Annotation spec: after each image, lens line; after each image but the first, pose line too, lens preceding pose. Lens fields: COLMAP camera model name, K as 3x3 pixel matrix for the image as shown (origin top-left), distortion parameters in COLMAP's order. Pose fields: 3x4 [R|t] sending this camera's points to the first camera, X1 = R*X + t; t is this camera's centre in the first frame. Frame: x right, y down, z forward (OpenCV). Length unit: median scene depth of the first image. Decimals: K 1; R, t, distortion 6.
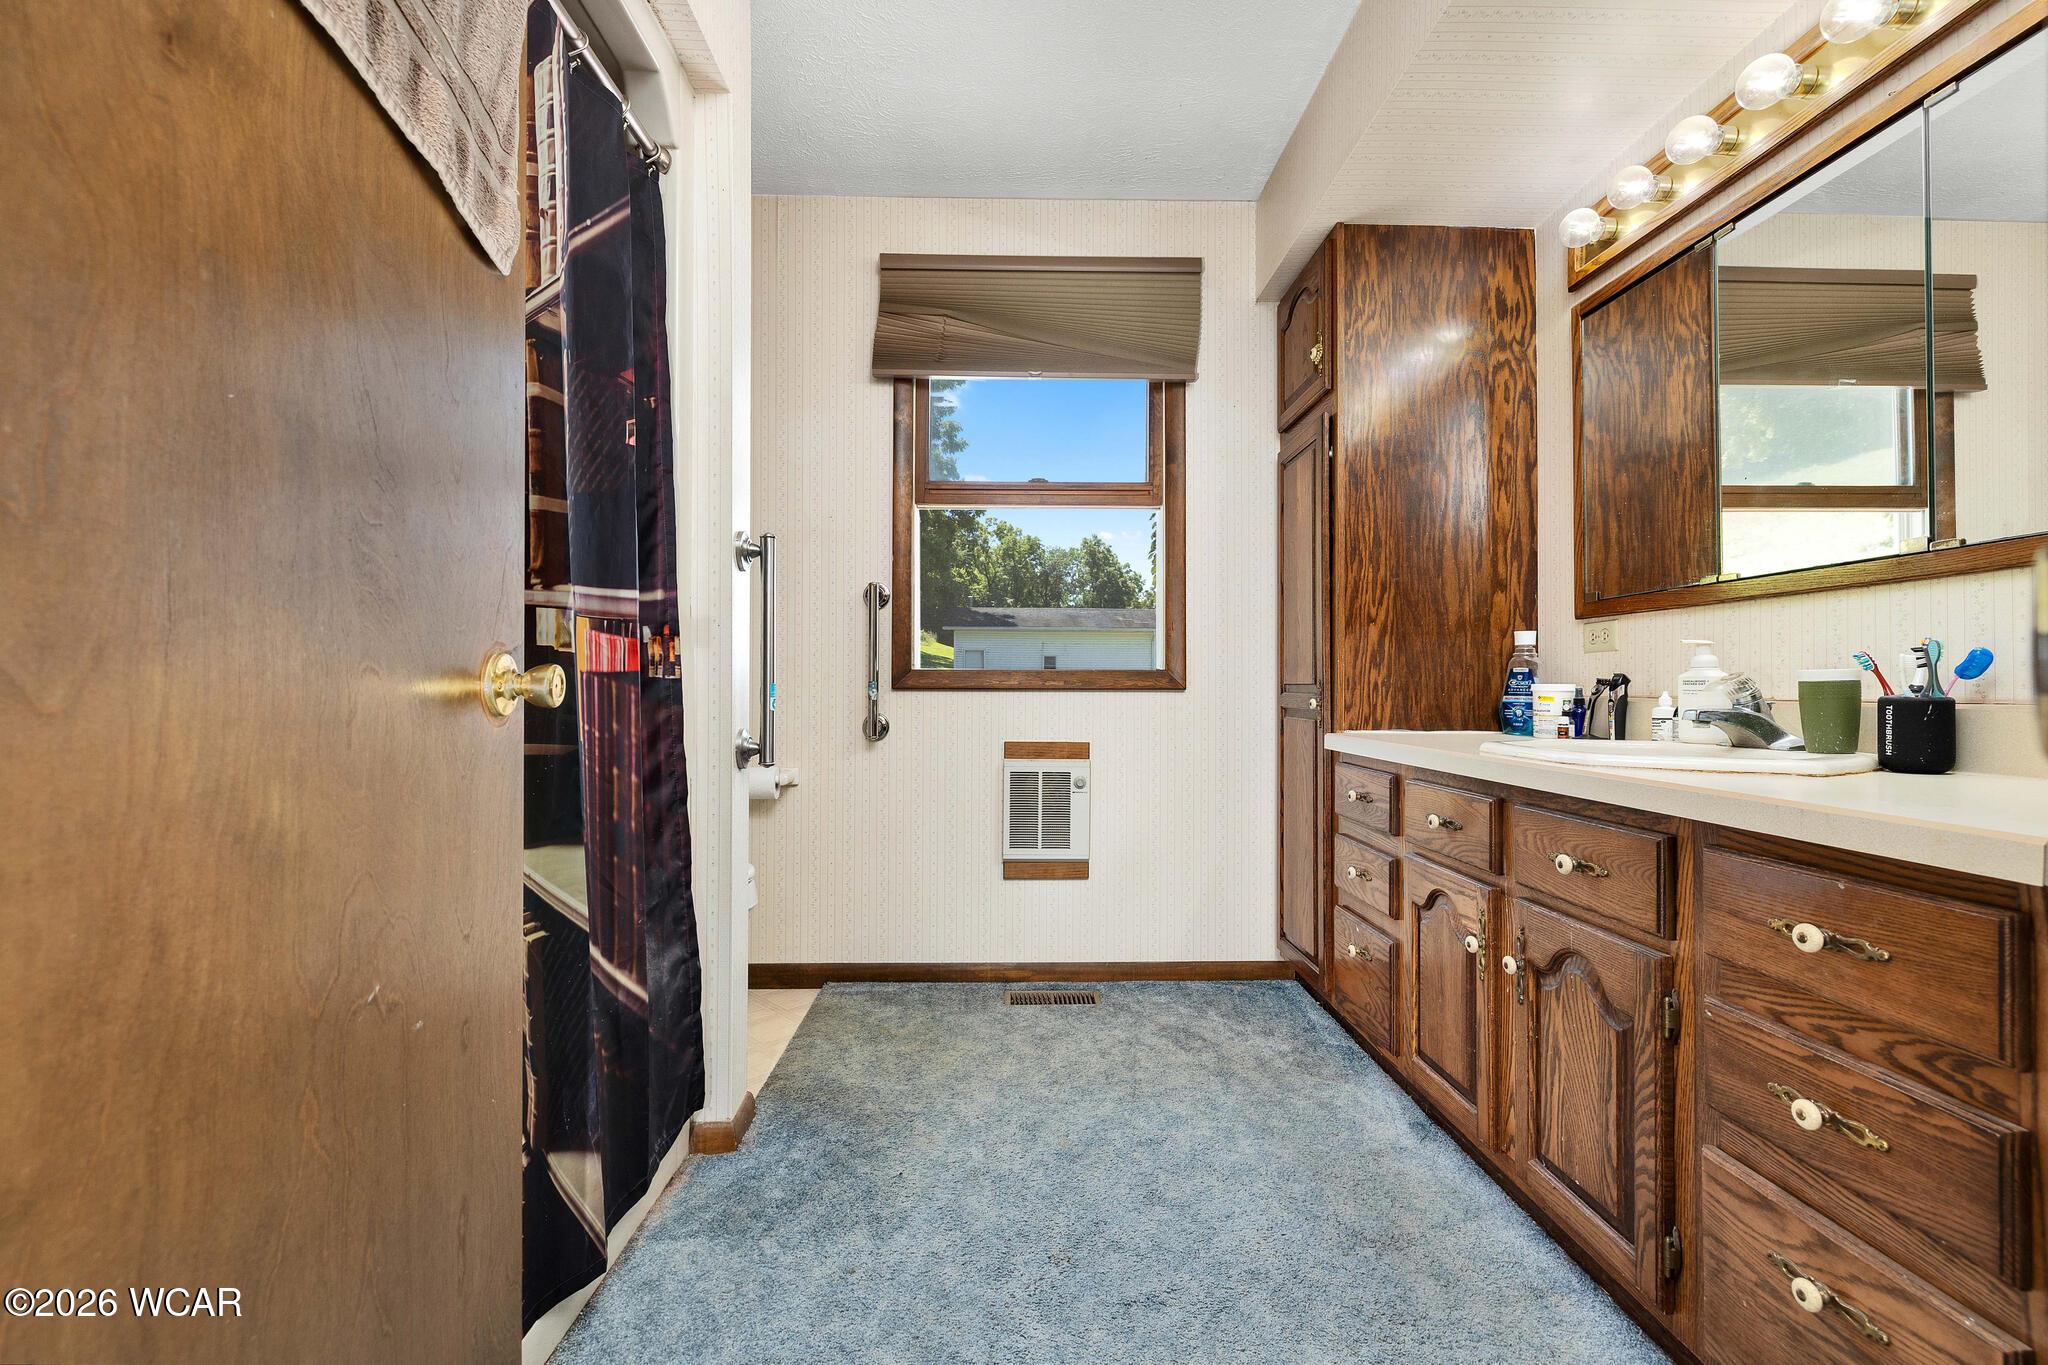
lens RADIAL K [[879.0, 0, 1031.9], [0, 879.0, 683.8], [0, 0, 1]] dist [0.000426, -0.000035]
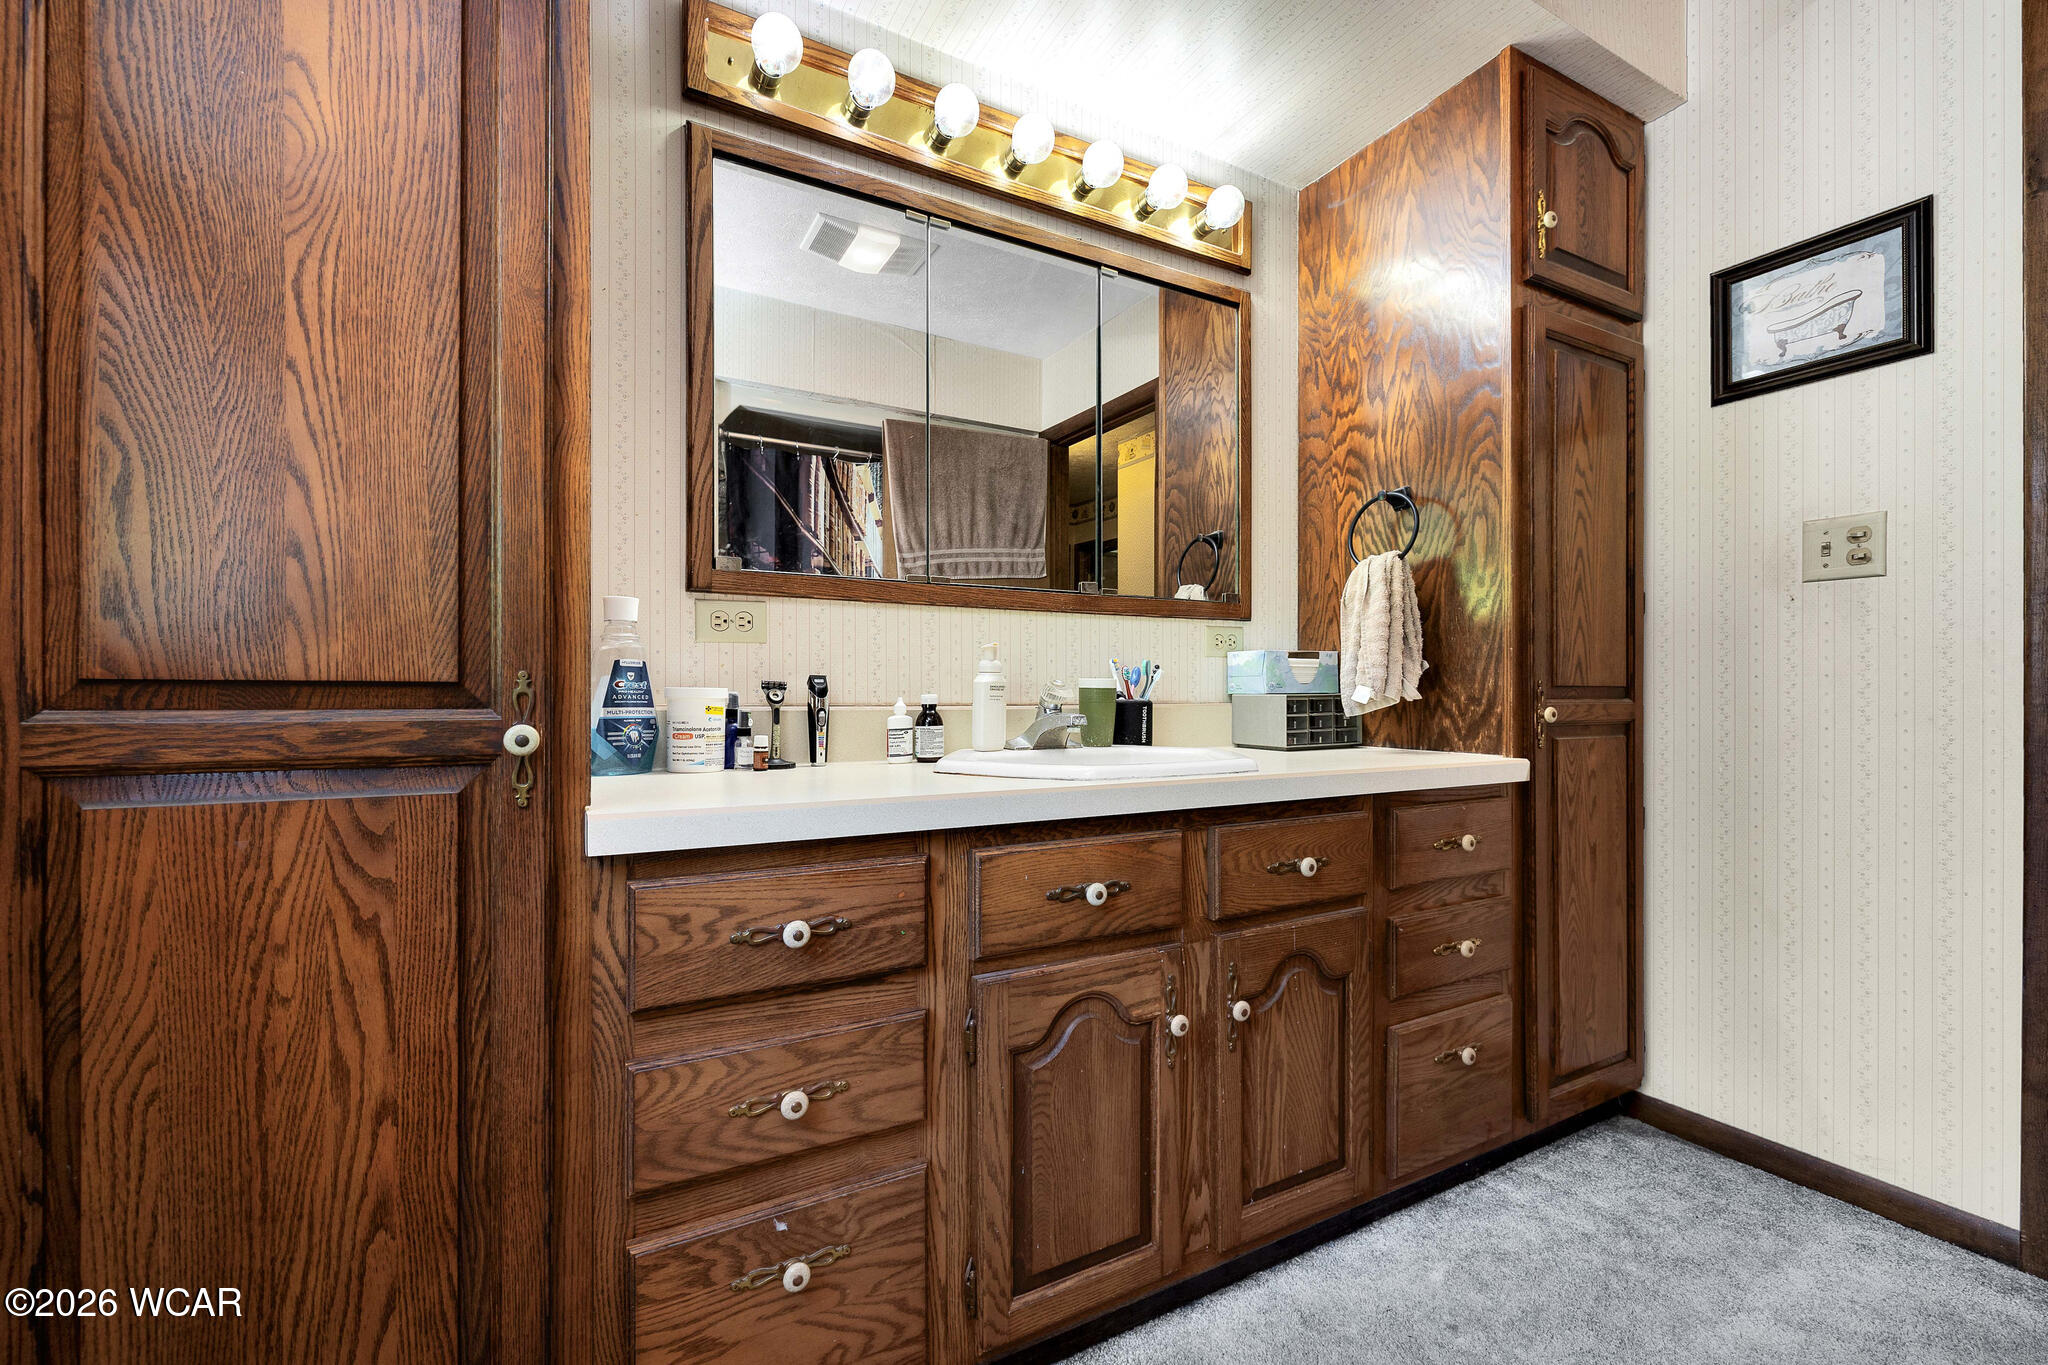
lens RADIAL K [[879.0, 0, 1031.9], [0, 879.0, 683.8], [0, 0, 1]] dist [0.000426, -0.000035]
pose [[-0.468787, 0.004880, 0.883298, -0.105553], [-0.006951, 0.999933, -0.009214, 0.002216], [-0.883284, -0.010459, -0.468722, 1.250970]]
